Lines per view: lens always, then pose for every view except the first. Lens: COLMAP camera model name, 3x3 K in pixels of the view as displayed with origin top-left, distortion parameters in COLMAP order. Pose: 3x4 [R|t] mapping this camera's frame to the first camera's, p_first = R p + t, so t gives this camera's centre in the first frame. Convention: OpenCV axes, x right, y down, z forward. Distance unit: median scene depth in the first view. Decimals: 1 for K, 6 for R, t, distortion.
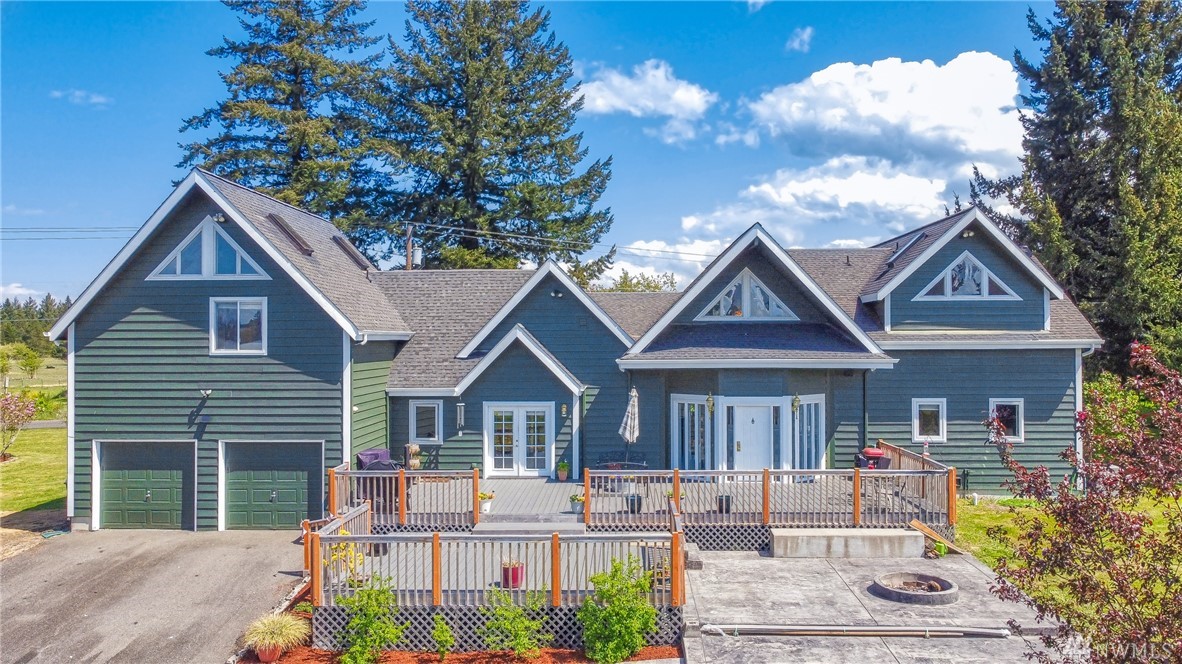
lens RADIAL K [[901.3, 0, 591.6], [0, 901.3, 350.5], [0, 0, 1]] dist [0.001039, -0.001160]
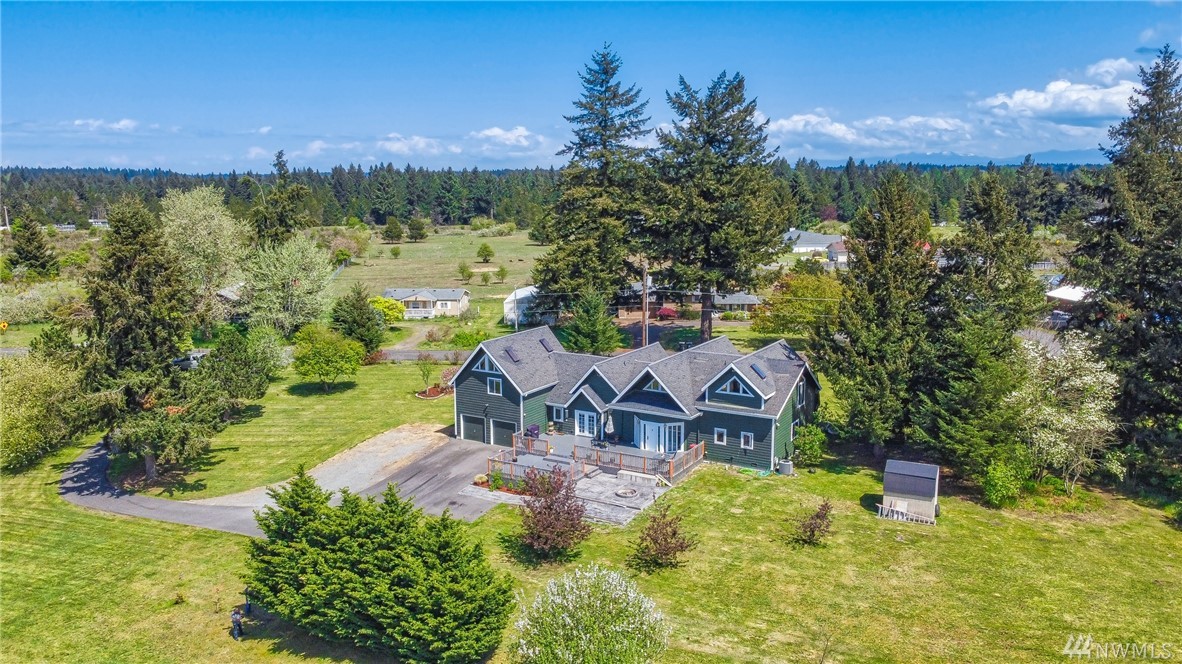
lens RADIAL K [[899.5, 0, 586.4], [0, 899.5, 404.7], [0, 0, 1]] dist [0.003487, 0.001233]
pose [[0.873651, 0.117383, -0.472181, 1.363231], [-0.000891, 0.970846, 0.239703, -0.697177], [0.486552, -0.208996, 0.848285, -1.534058]]
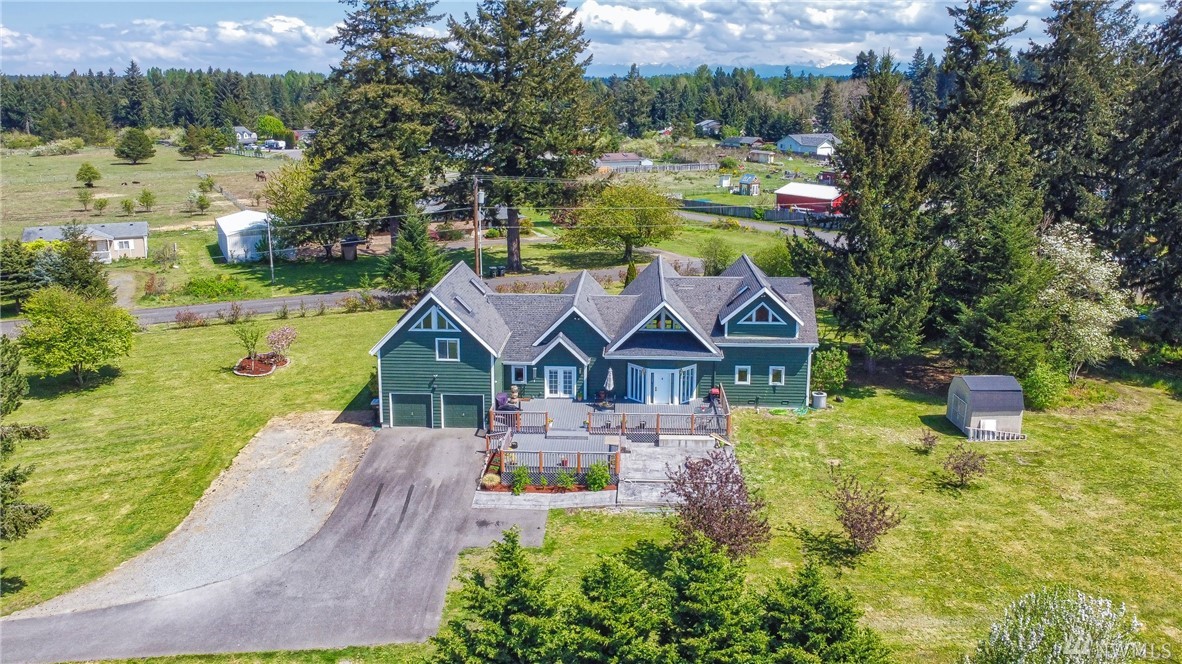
lens RADIAL K [[909.7, 0, 591.0], [0, 909.7, 332.0], [0, 0, 1]] dist [-0.000125, -0.000037]
pose [[0.999908, 0.006736, -0.011739, 0.023782], [-0.003552, 0.967550, 0.252655, -0.638691], [0.013060, -0.252591, 0.967485, -1.251153]]
